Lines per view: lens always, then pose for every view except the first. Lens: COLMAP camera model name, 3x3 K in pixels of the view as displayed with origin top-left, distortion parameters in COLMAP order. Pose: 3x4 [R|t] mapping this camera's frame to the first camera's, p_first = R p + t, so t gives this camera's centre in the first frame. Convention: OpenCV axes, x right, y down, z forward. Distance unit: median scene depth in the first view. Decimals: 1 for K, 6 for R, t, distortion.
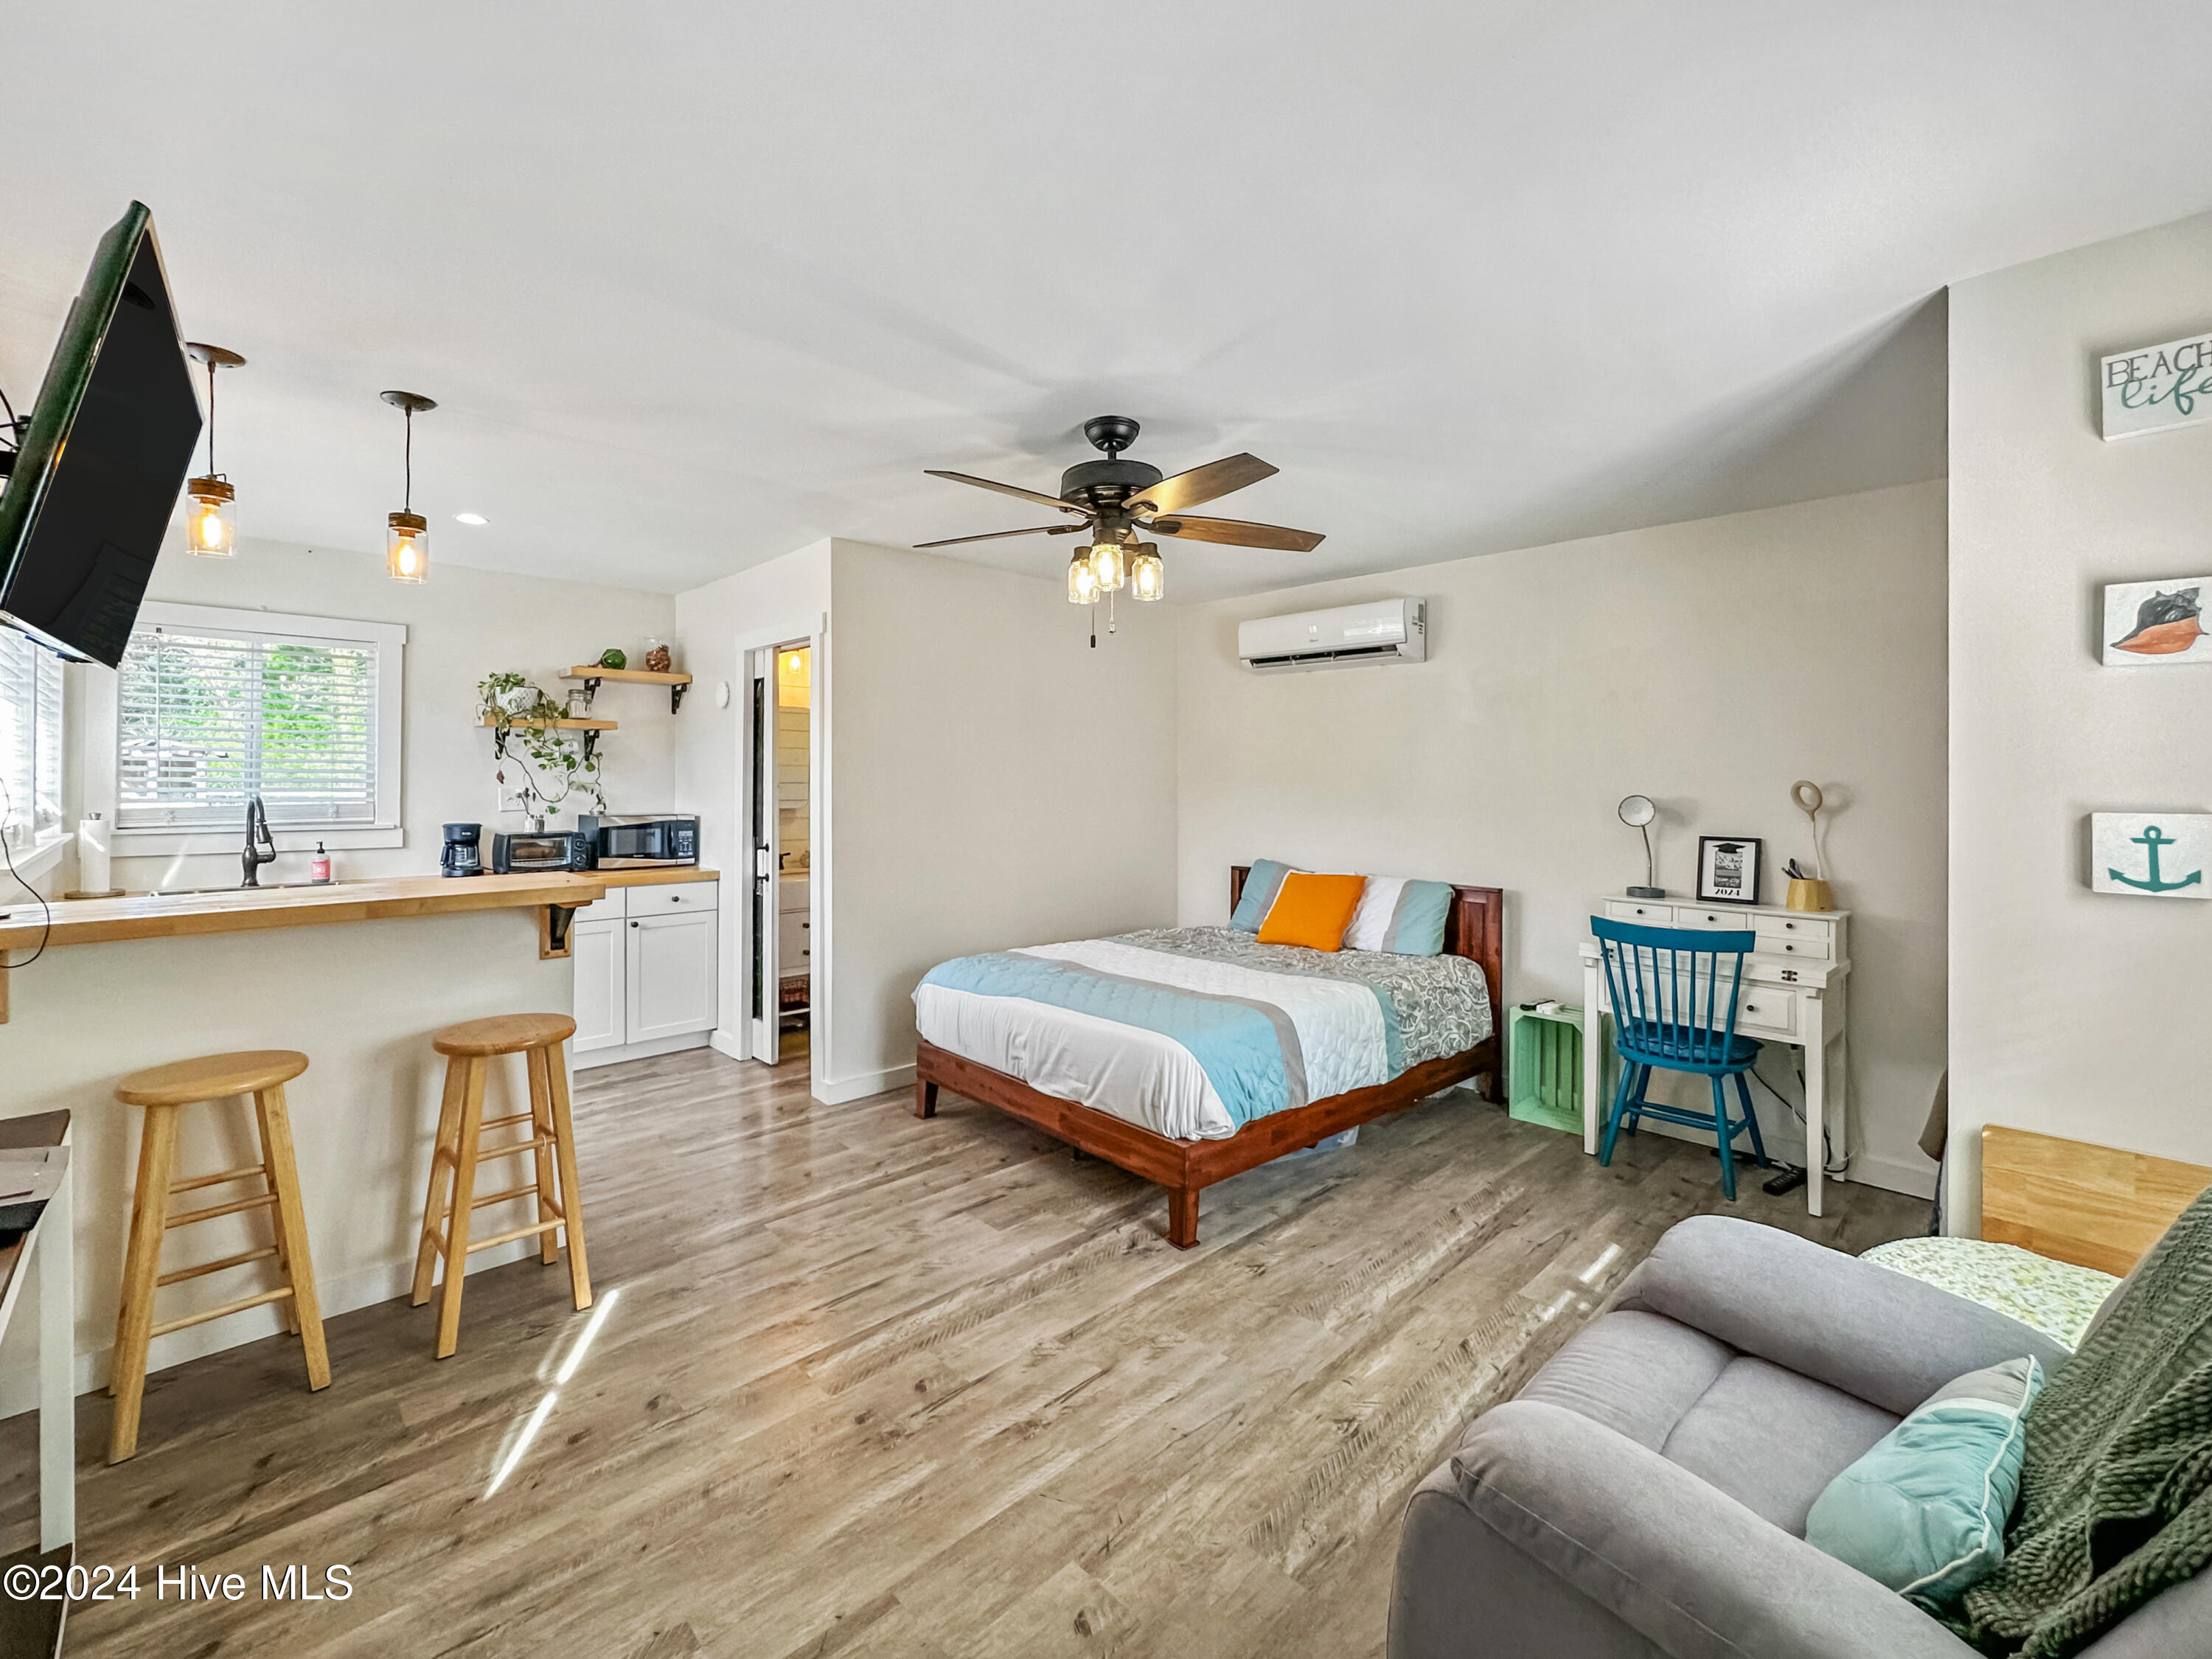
lens RADIAL K [[946.4, 0, 1077.0], [0, 946.4, 776.6], [0, 0, 1]] dist [-0.002125, -0.000413]
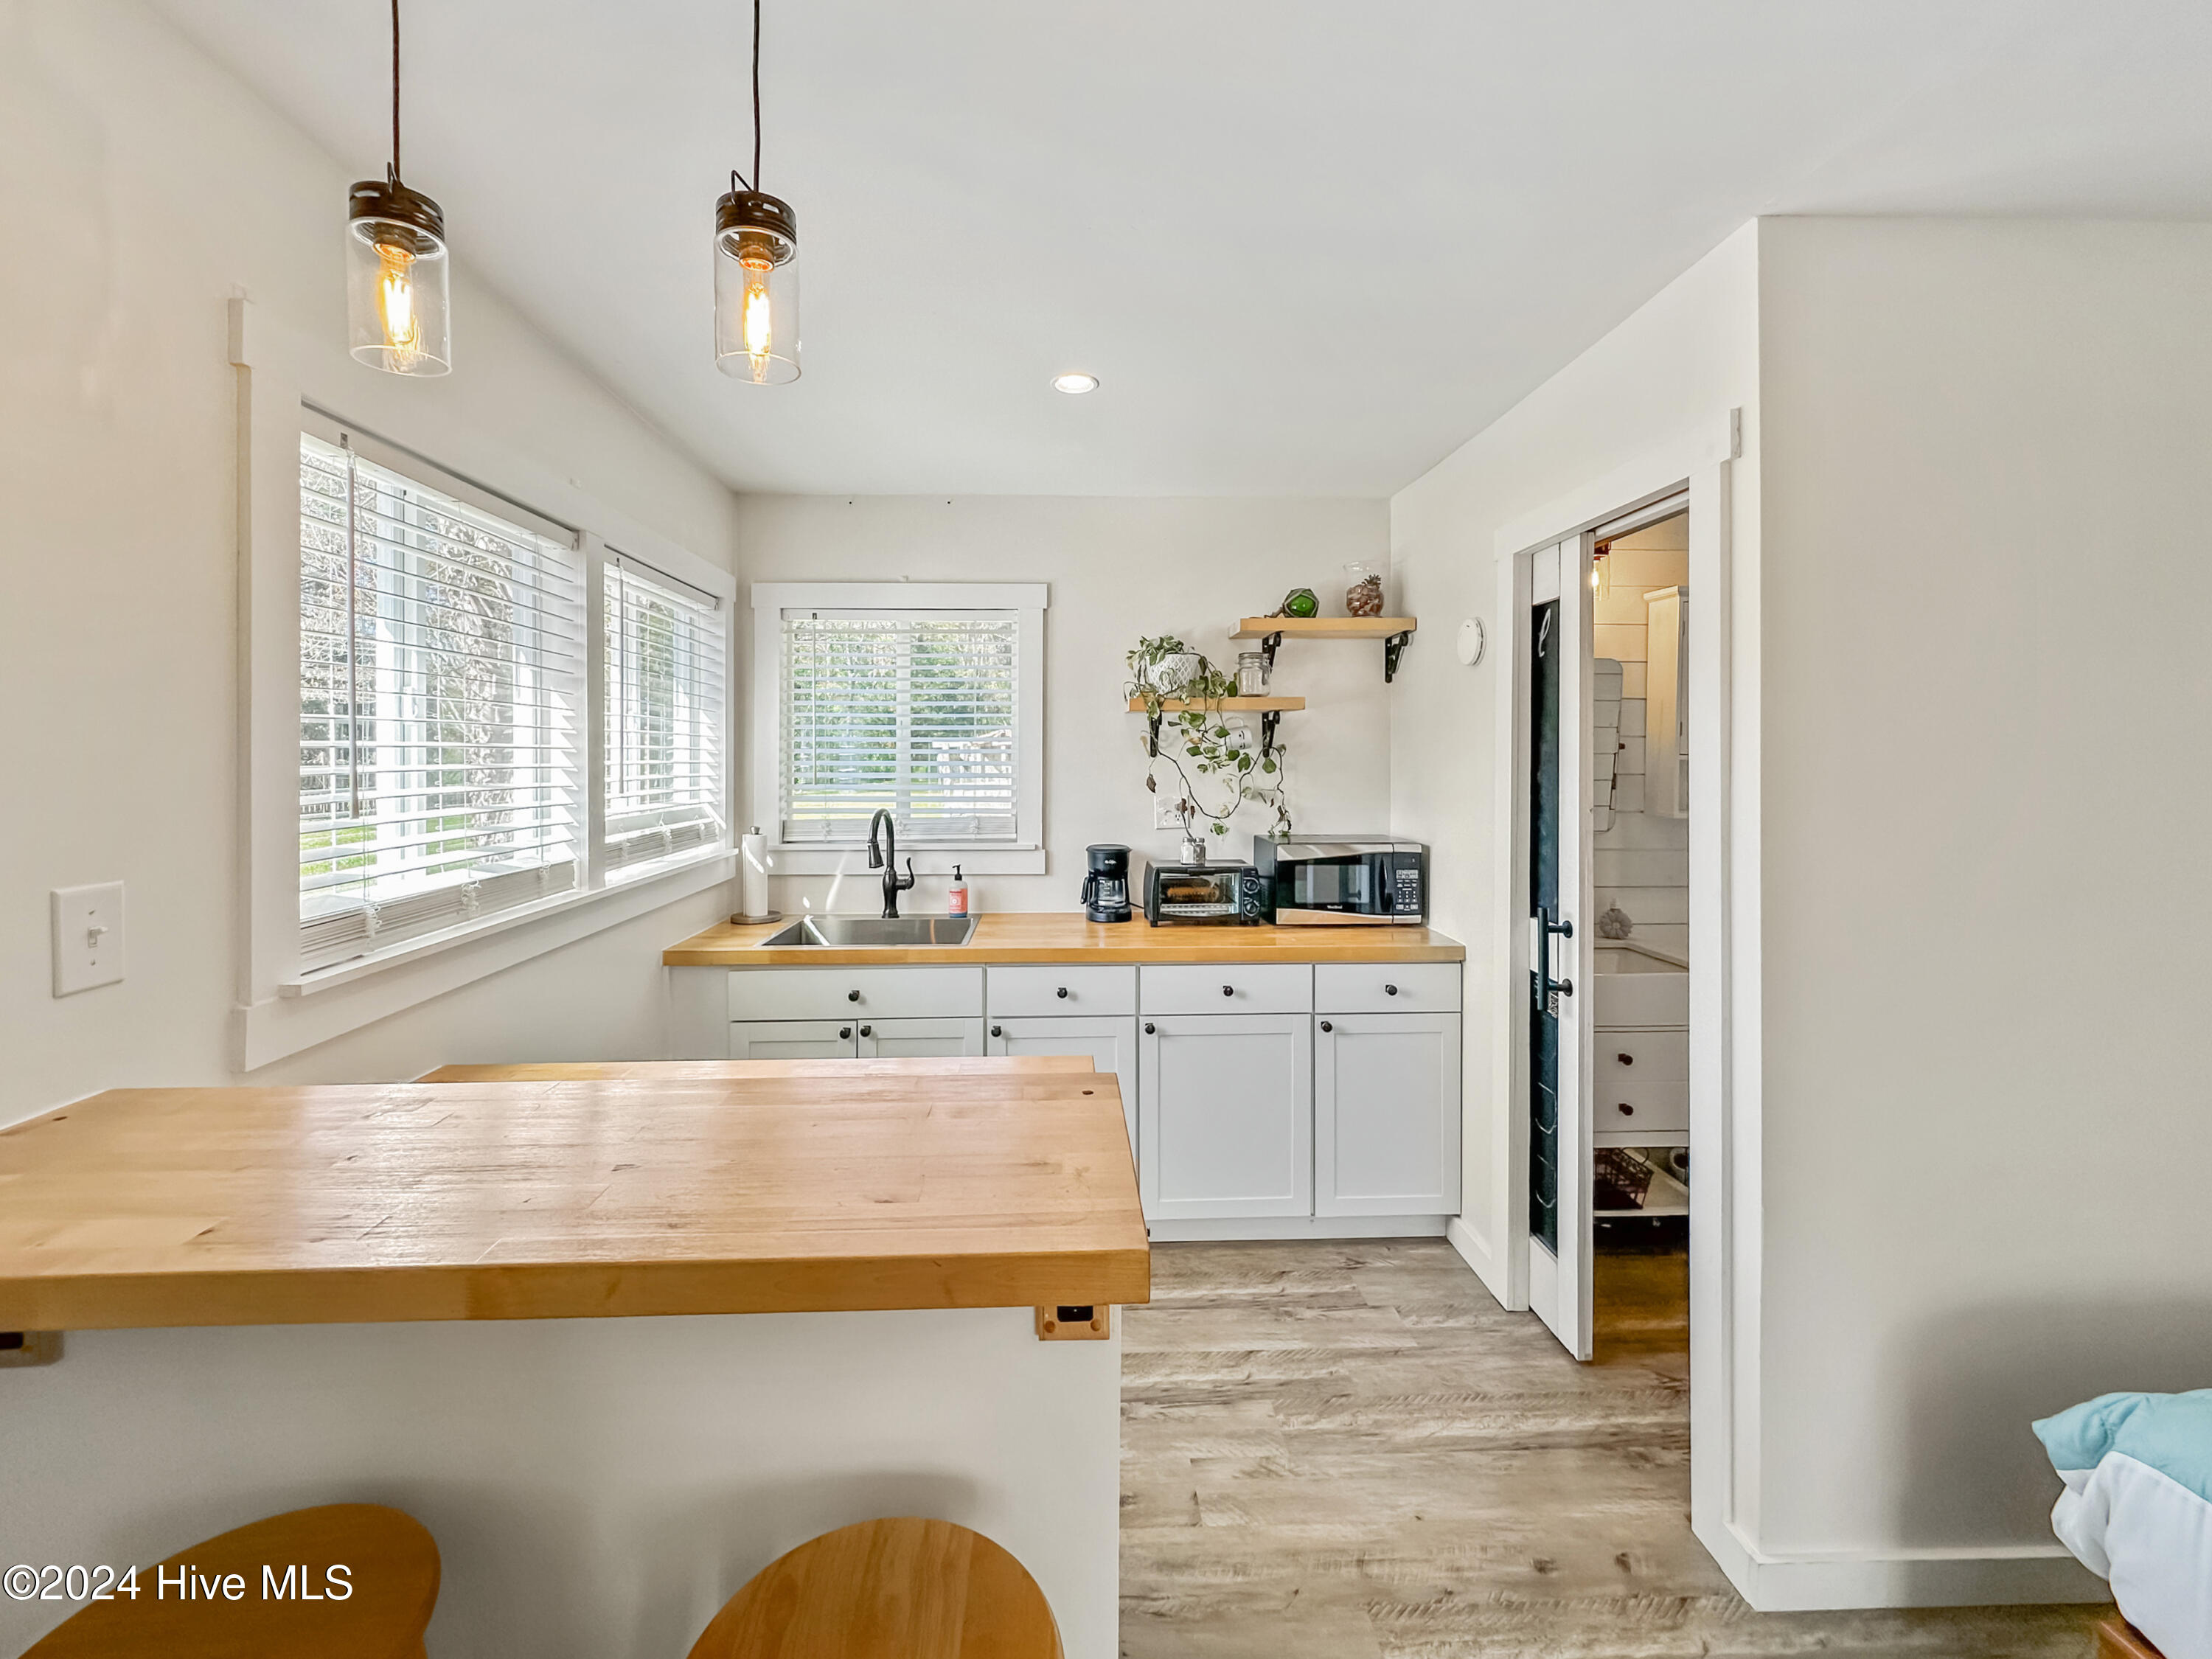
lens RADIAL K [[946.4, 0, 1077.0], [0, 946.4, 776.6], [0, 0, 1]] dist [-0.002125, -0.000413]
pose [[0.751111, 0.007776, -0.660130, -0.182708], [0.008666, 0.999728, 0.021638, -0.020077], [0.660119, -0.021973, 0.750839, 0.428804]]
